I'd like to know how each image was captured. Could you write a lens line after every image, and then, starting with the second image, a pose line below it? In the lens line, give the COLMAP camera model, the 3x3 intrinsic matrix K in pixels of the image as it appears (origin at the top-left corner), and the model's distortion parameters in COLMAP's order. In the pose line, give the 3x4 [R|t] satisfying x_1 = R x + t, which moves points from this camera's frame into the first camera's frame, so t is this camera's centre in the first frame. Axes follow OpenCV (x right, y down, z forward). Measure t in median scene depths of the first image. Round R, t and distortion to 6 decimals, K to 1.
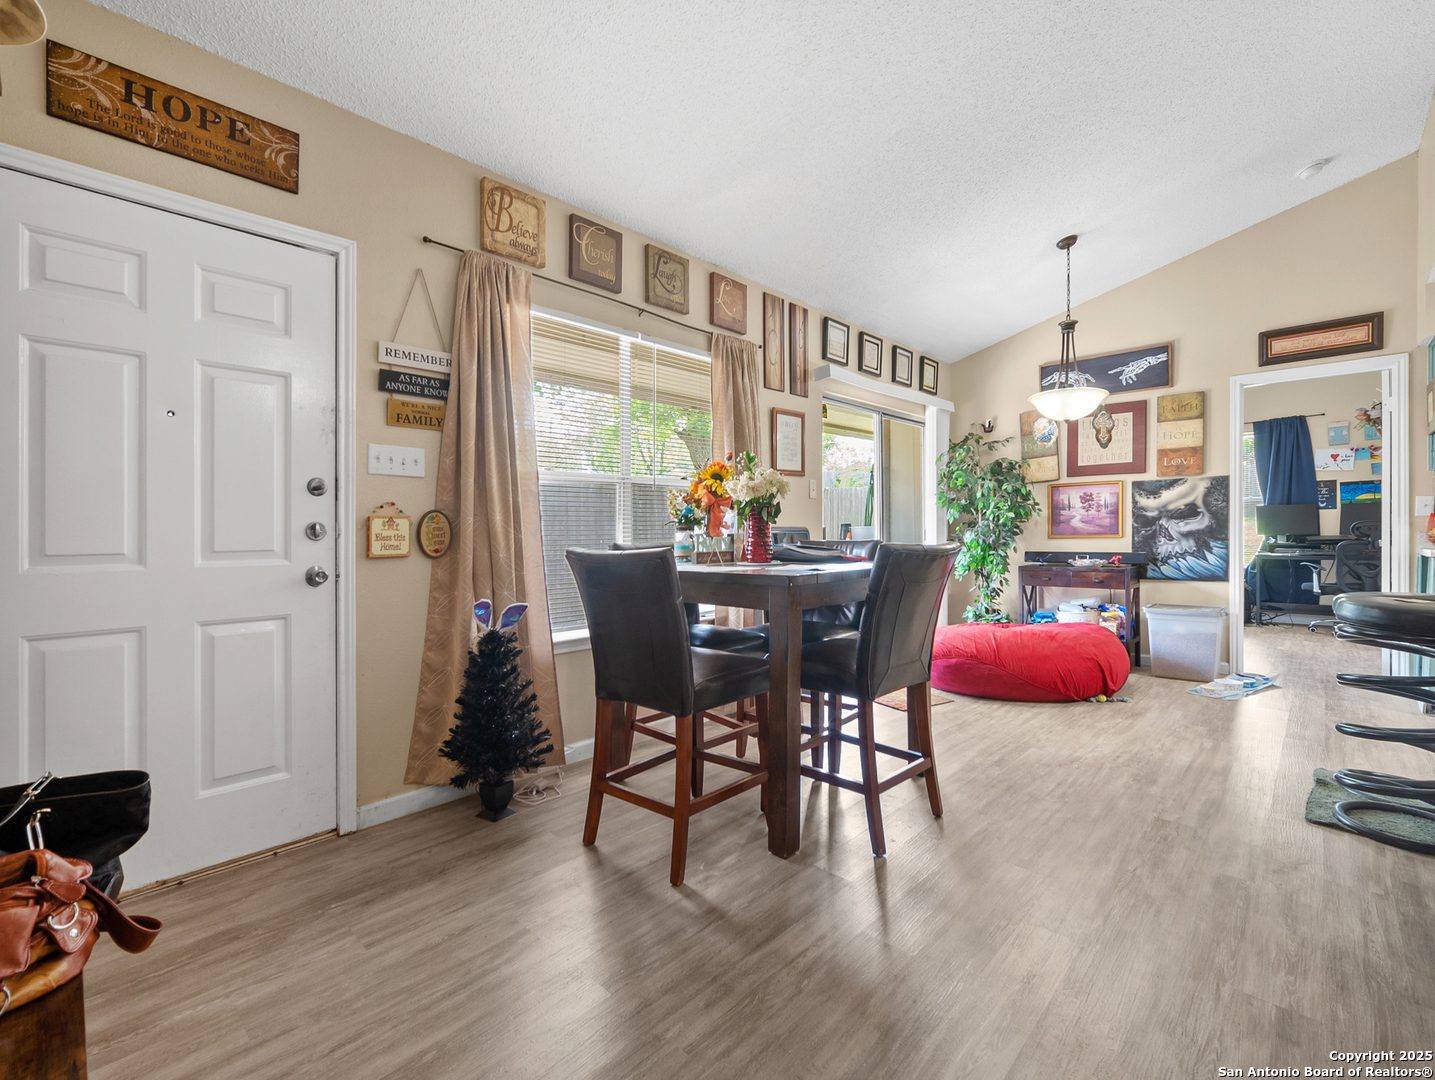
lens RADIAL K [[649.5, 0, 721.9], [0, 649.5, 539.5], [0, 0, 1]] dist [-0.014483, 0.004267]
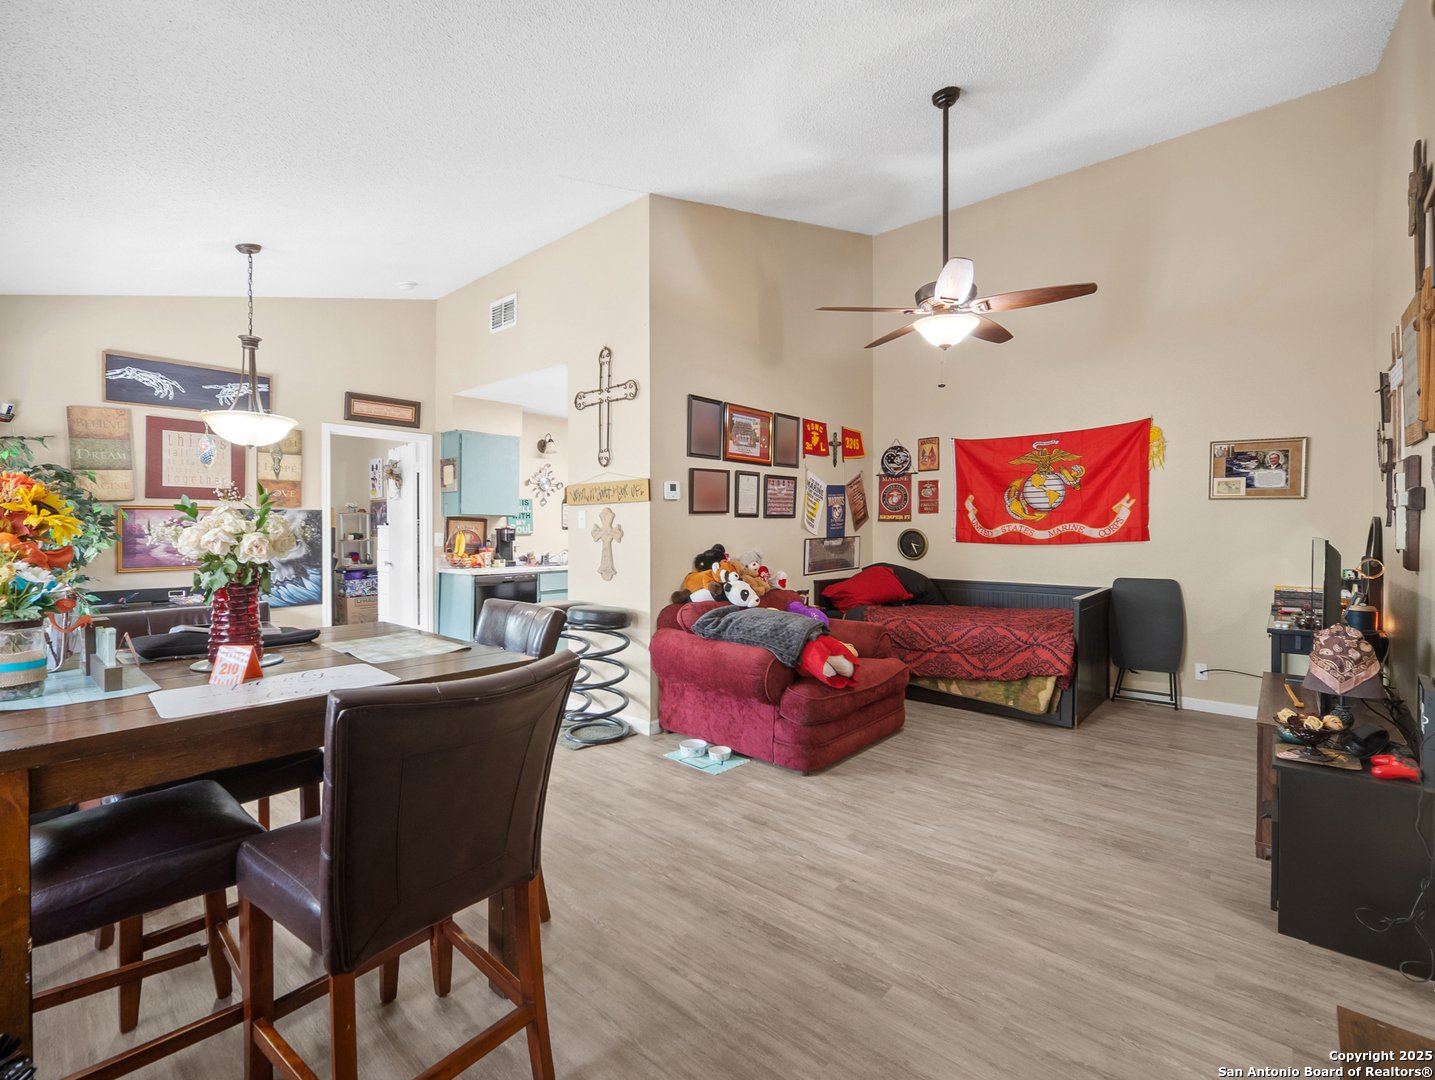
lens RADIAL K [[649.5, 0, 704.8], [0, 649.5, 542.0], [0, 0, 1]] dist [-0.014483, 0.004267]
pose [[-0.012821, -0.009087, 0.999877, -0.298495], [0.011953, 0.999886, 0.009241, -0.039086], [-0.999846, 0.012070, -0.012711, 0.296058]]
